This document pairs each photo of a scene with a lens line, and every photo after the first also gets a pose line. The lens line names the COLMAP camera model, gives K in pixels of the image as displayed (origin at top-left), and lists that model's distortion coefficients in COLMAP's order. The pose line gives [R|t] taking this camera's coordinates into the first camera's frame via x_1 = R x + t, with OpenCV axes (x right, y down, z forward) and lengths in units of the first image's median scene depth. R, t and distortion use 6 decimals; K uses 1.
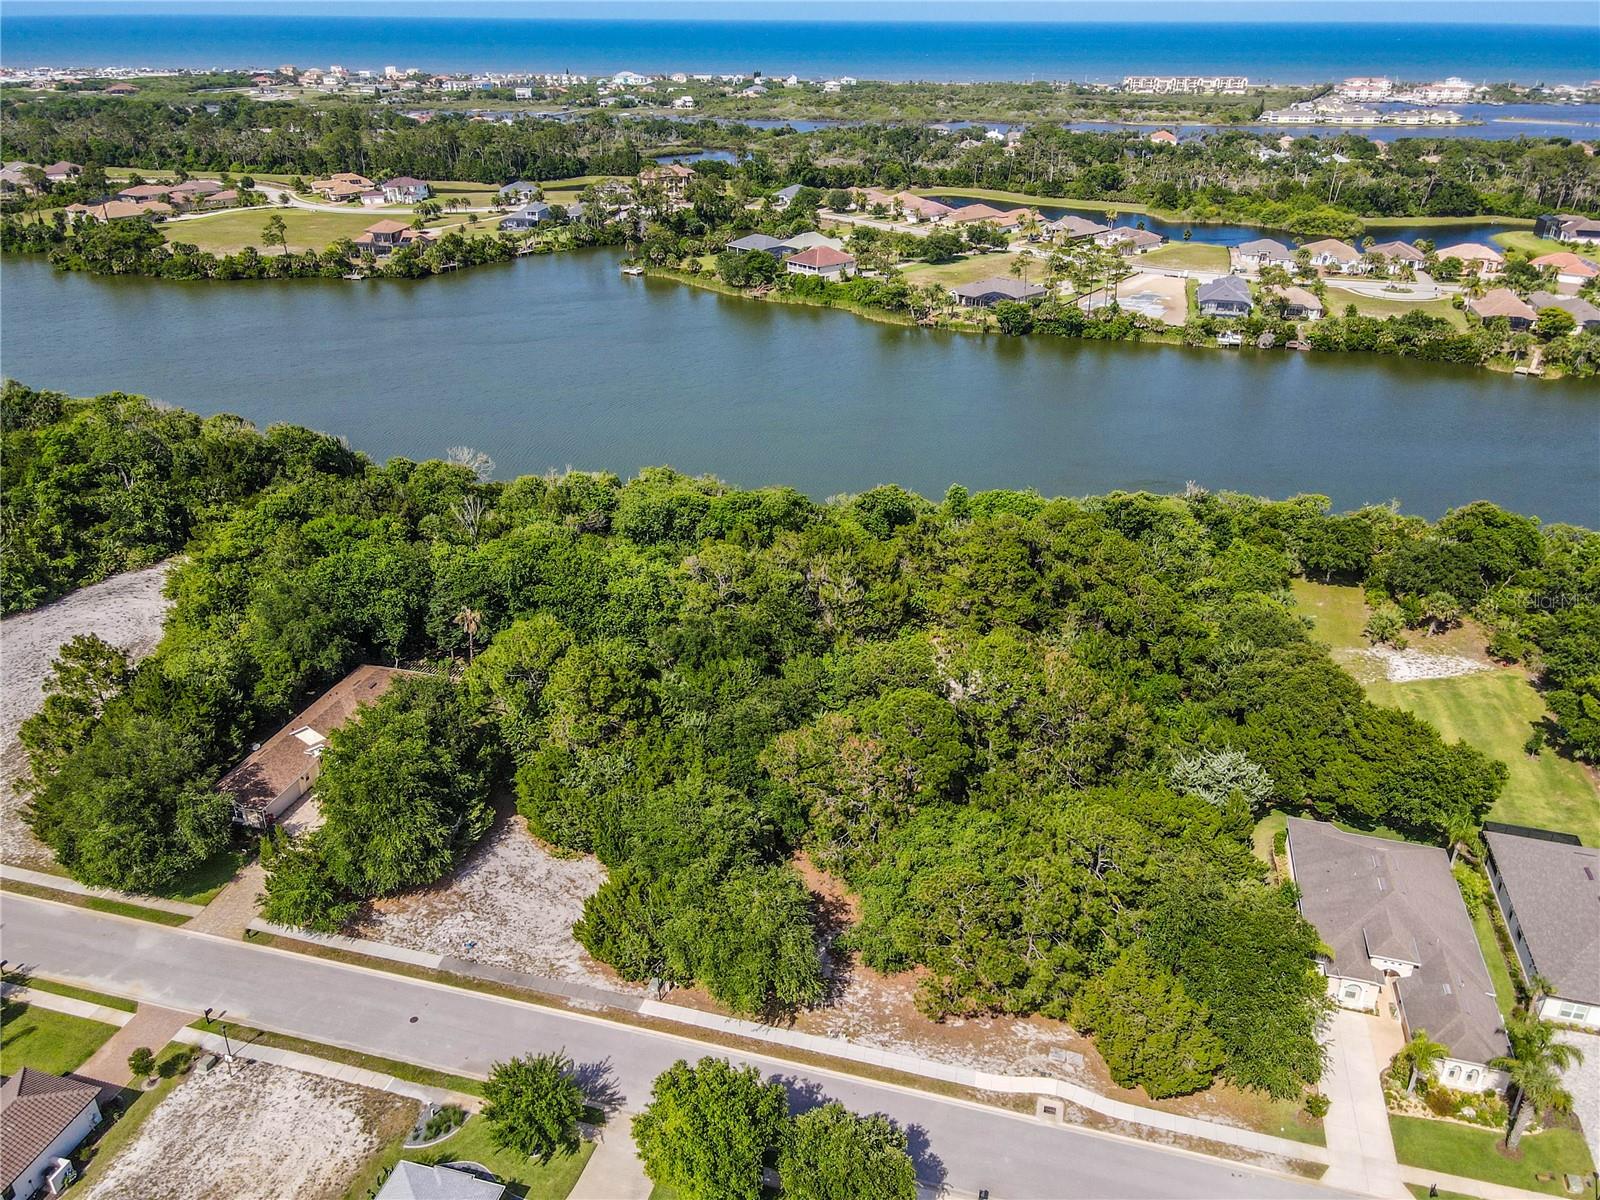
lens RADIAL K [[1183.3, 0, 798.4], [0, 1183.3, 579.8], [0, 0, 1]] dist [-0.000475, 0.033568]
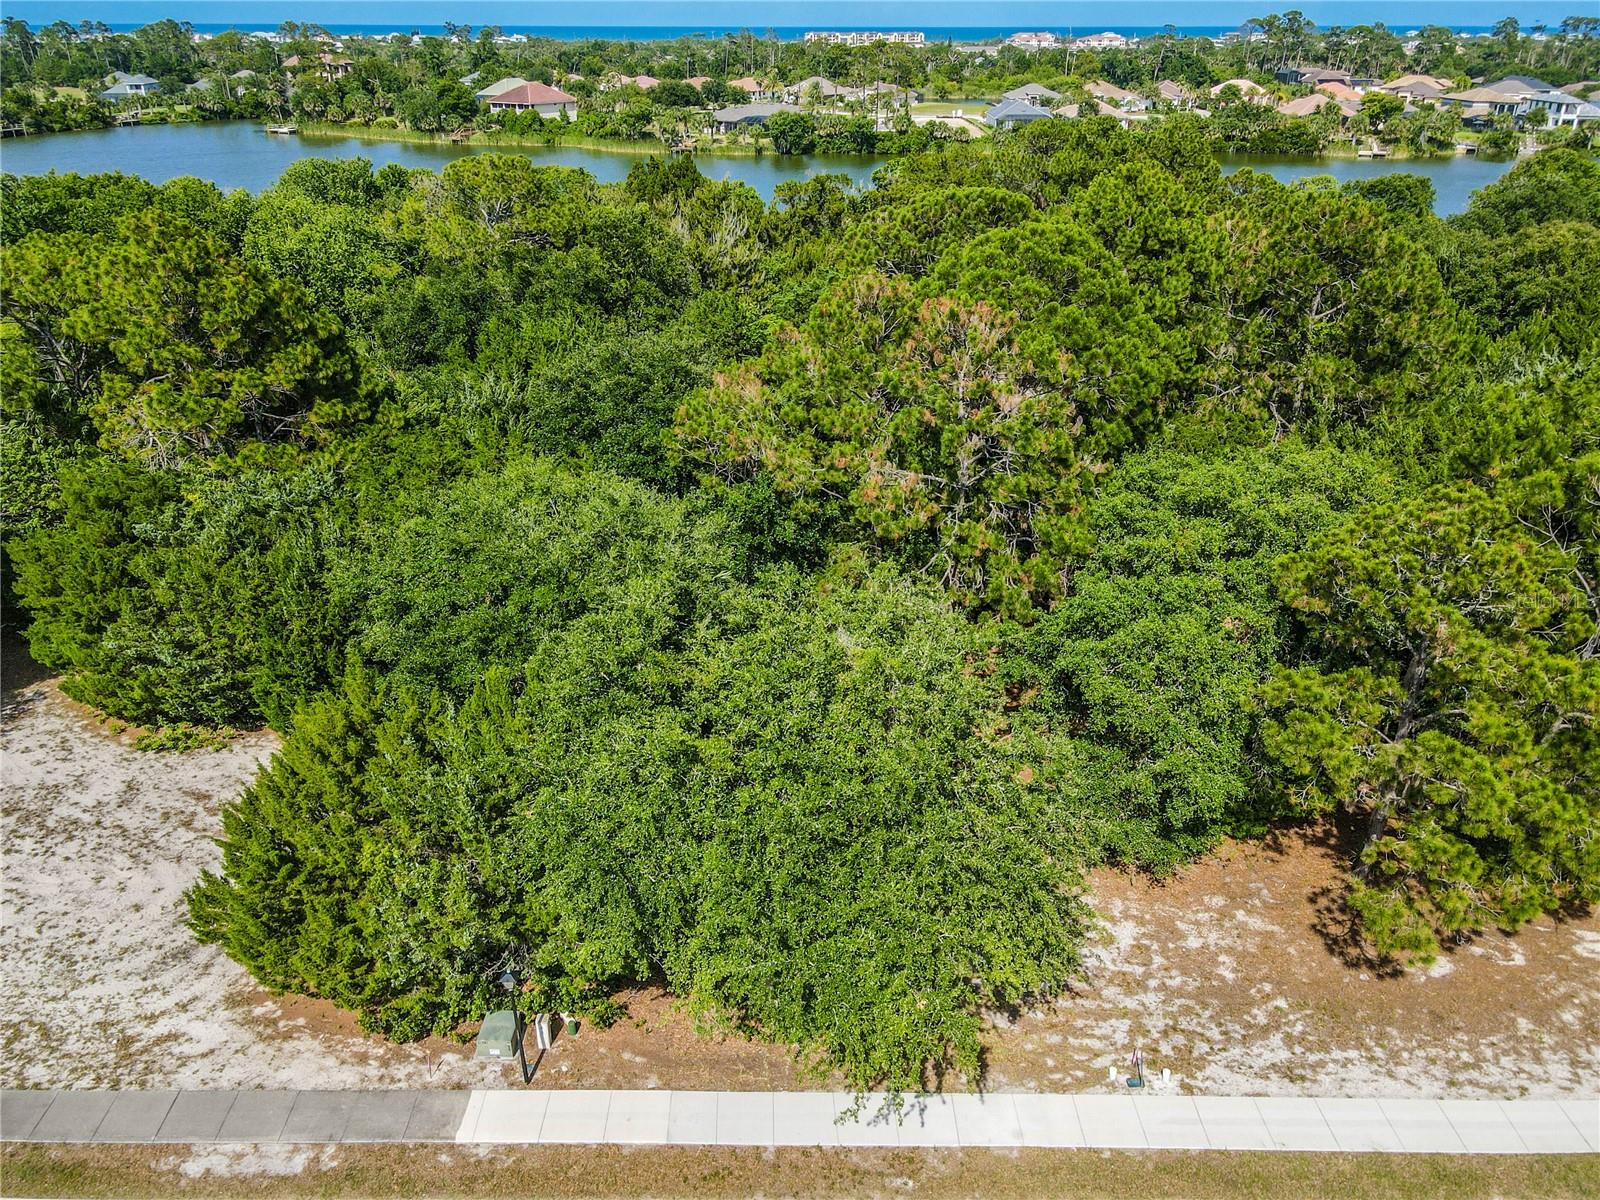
lens RADIAL K [[1179.2, 0, 799.1], [0, 1179.2, 579.3], [0, 0, 1]] dist [0.024146, -0.012046]
pose [[0.966302, -0.113027, 0.231271, -0.062427], [0.114501, 0.993398, 0.007087, 0.140339], [-0.230545, 0.019633, 0.972864, 0.412794]]
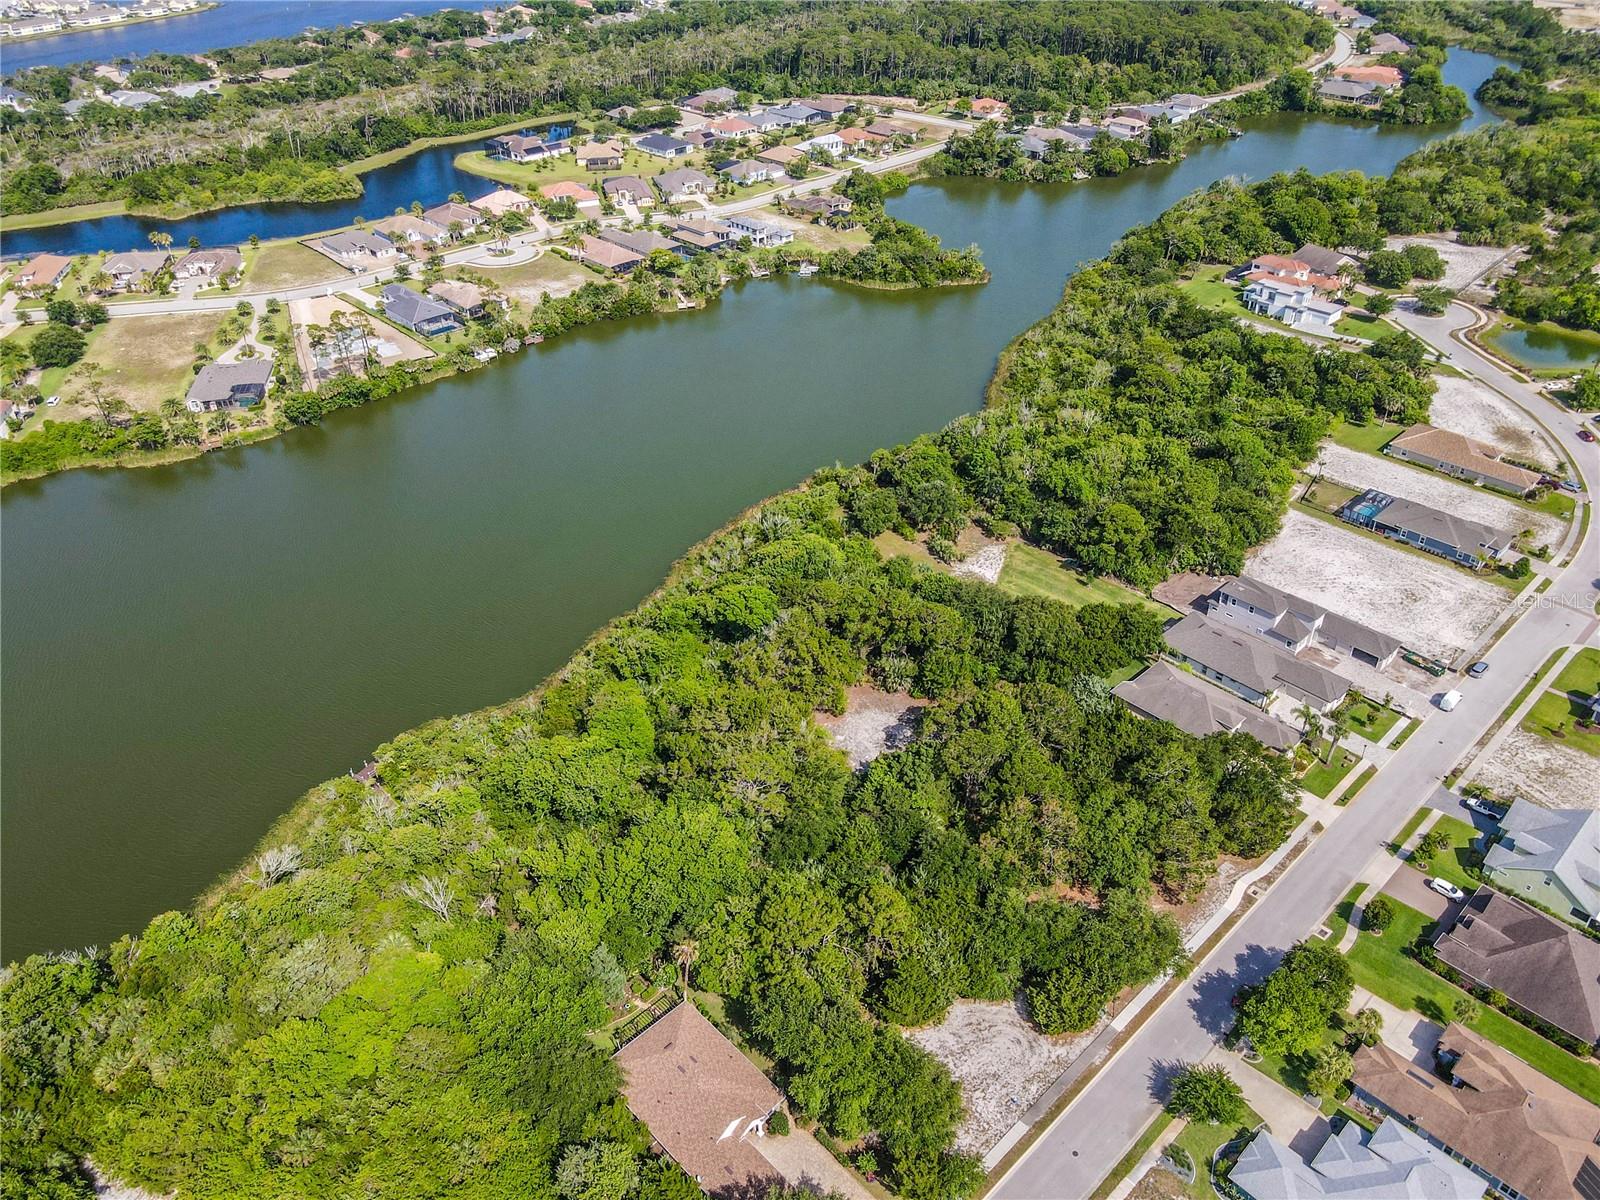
lens RADIAL K [[1183.3, 0, 798.4], [0, 1183.3, 579.8], [0, 0, 1]] dist [-0.000475, 0.033568]
pose [[0.517090, -0.482828, 0.706749, -0.677345], [0.383852, 0.868831, 0.312714, -0.460935], [-0.765033, 0.109586, 0.634599, 0.163166]]
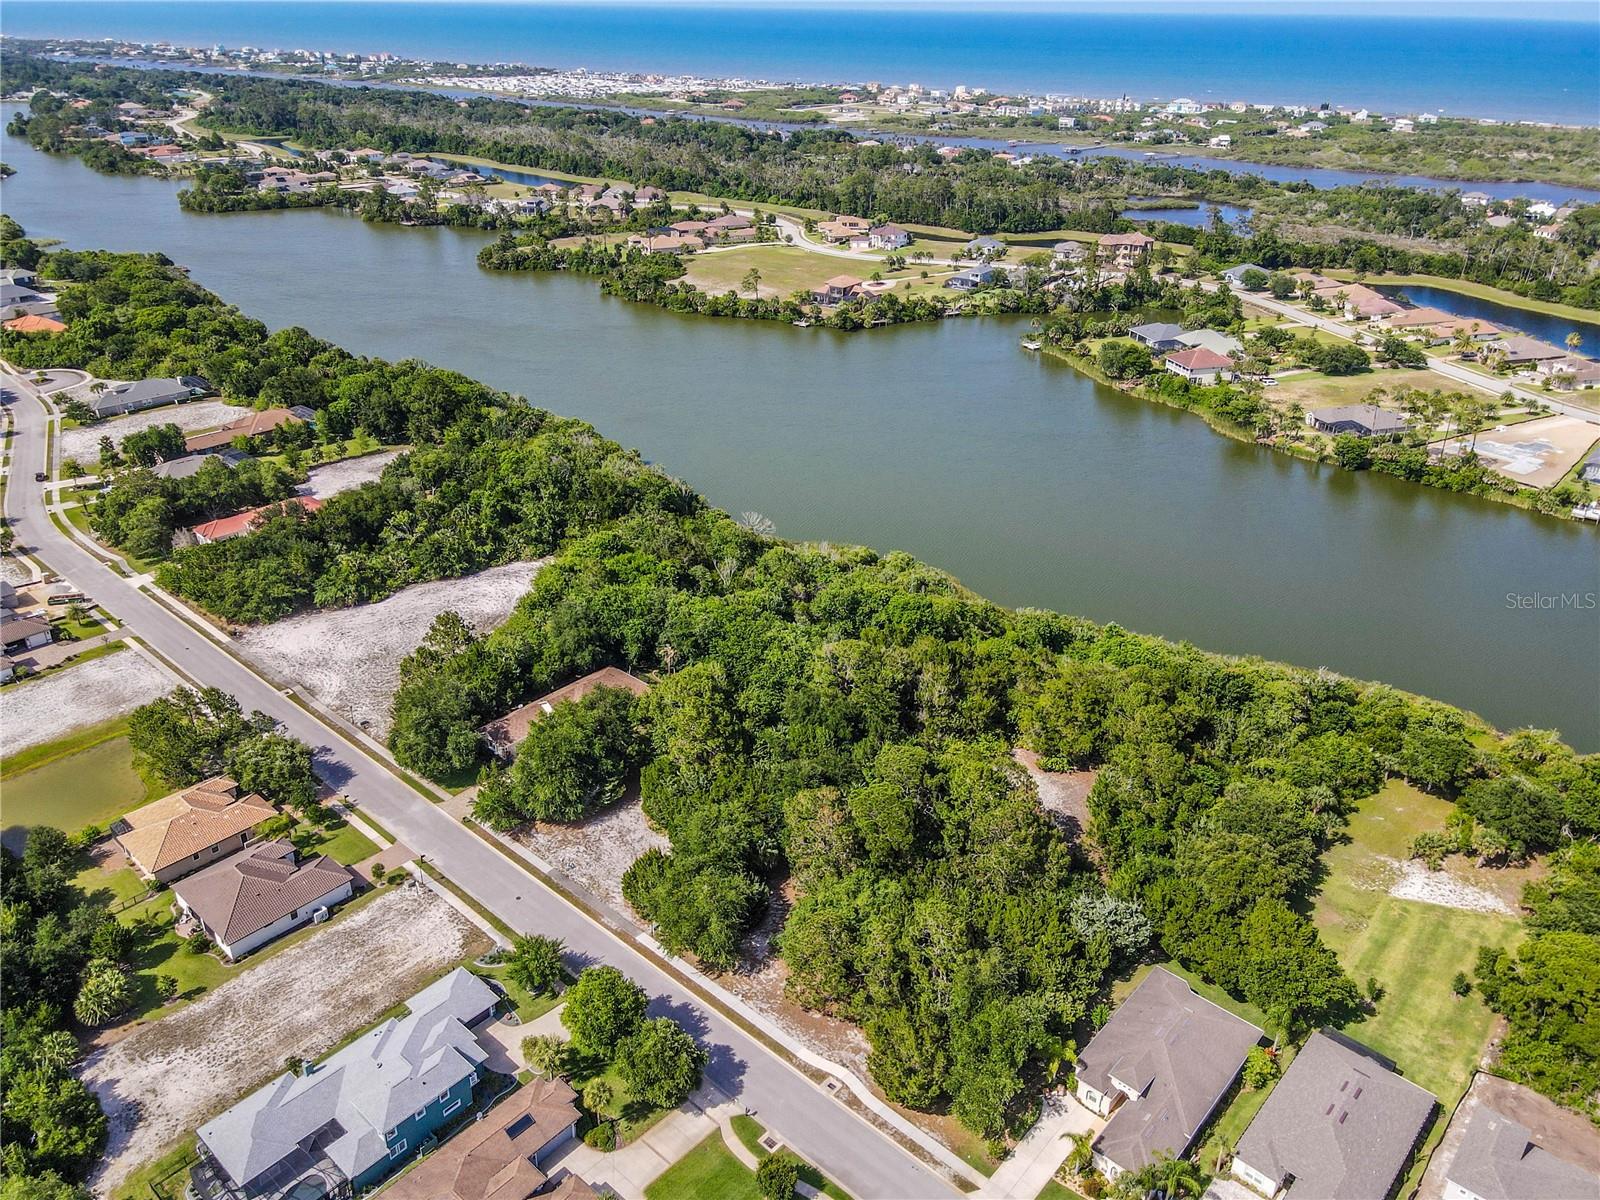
lens RADIAL K [[1183.3, 0, 798.4], [0, 1183.3, 579.8], [0, 0, 1]] dist [-0.000475, 0.033568]
pose [[0.895249, 0.201685, -0.397306, 0.341677], [-0.199834, 0.978724, 0.046546, -0.125441], [0.398241, 0.037725, 0.916505, -0.213709]]
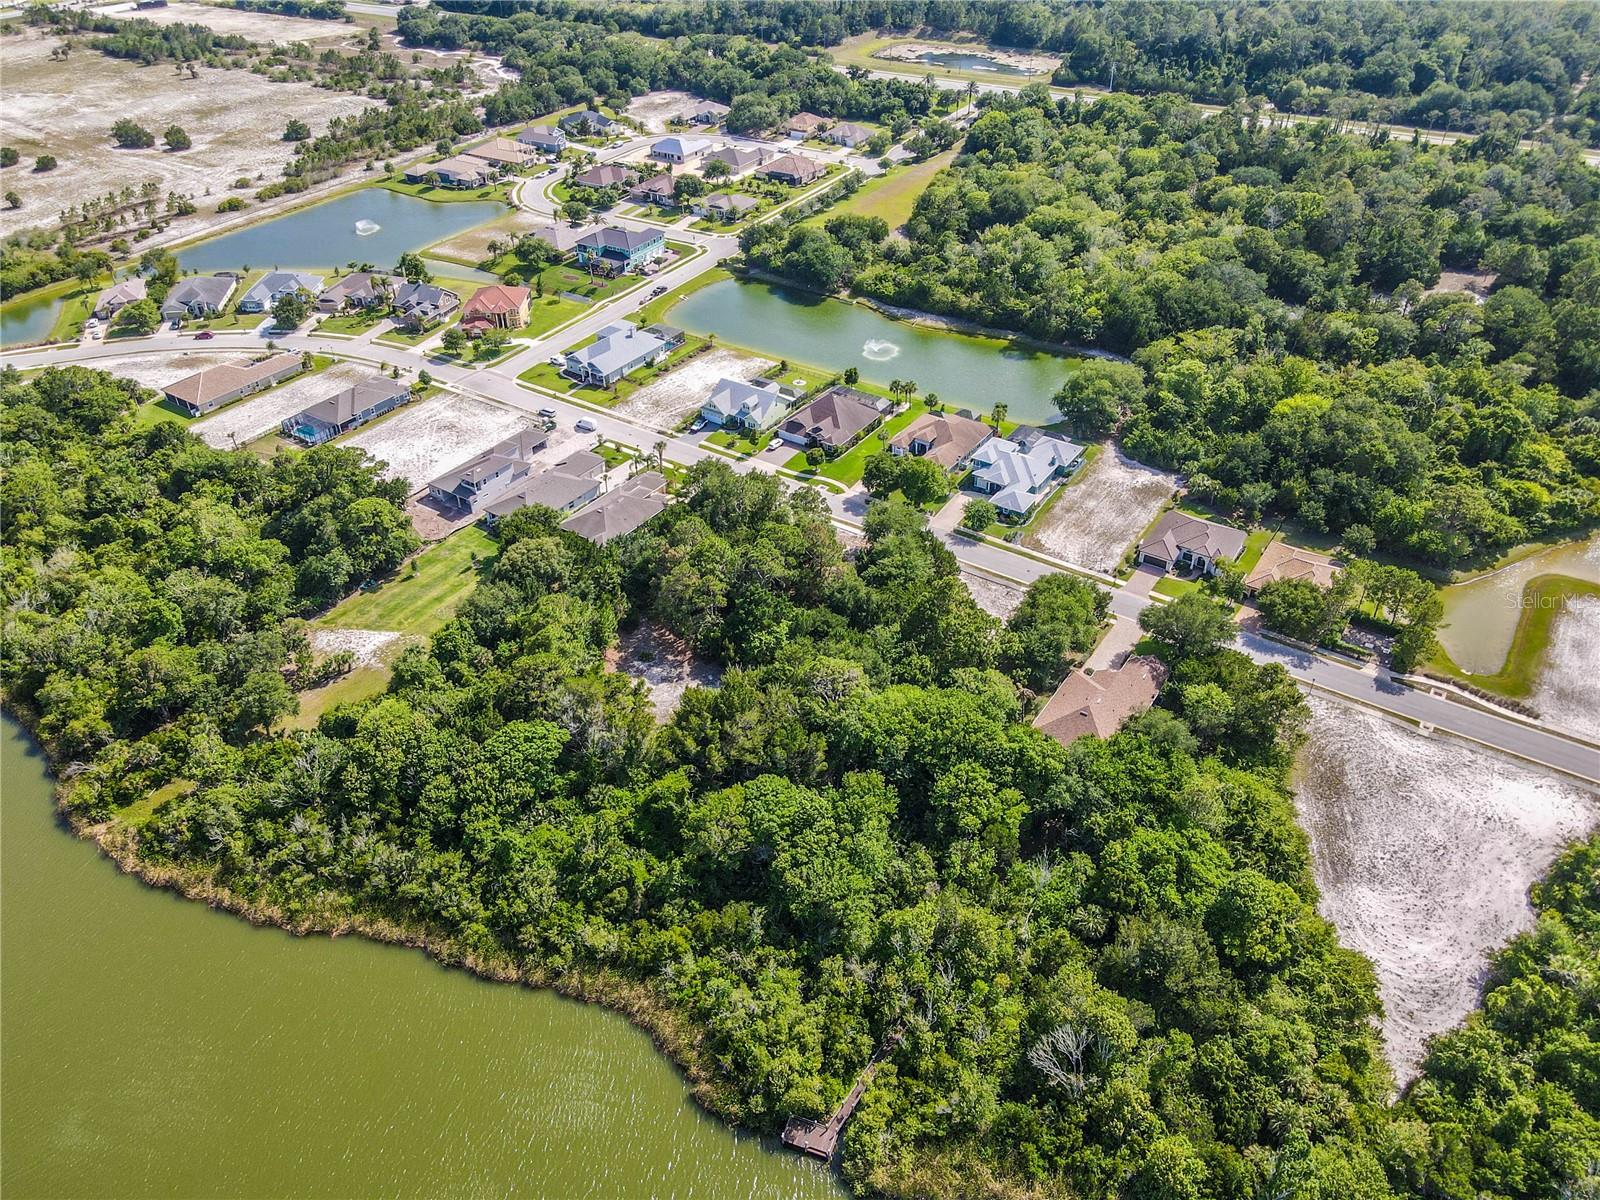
lens RADIAL K [[1183.3, 0, 798.4], [0, 1183.3, 579.8], [0, 0, 1]] dist [-0.000475, 0.033568]
pose [[-0.946477, -0.183860, 0.265287, -0.304345], [0.142513, 0.499405, 0.854567, -1.002459], [-0.289607, 0.846635, -0.446473, 1.289067]]
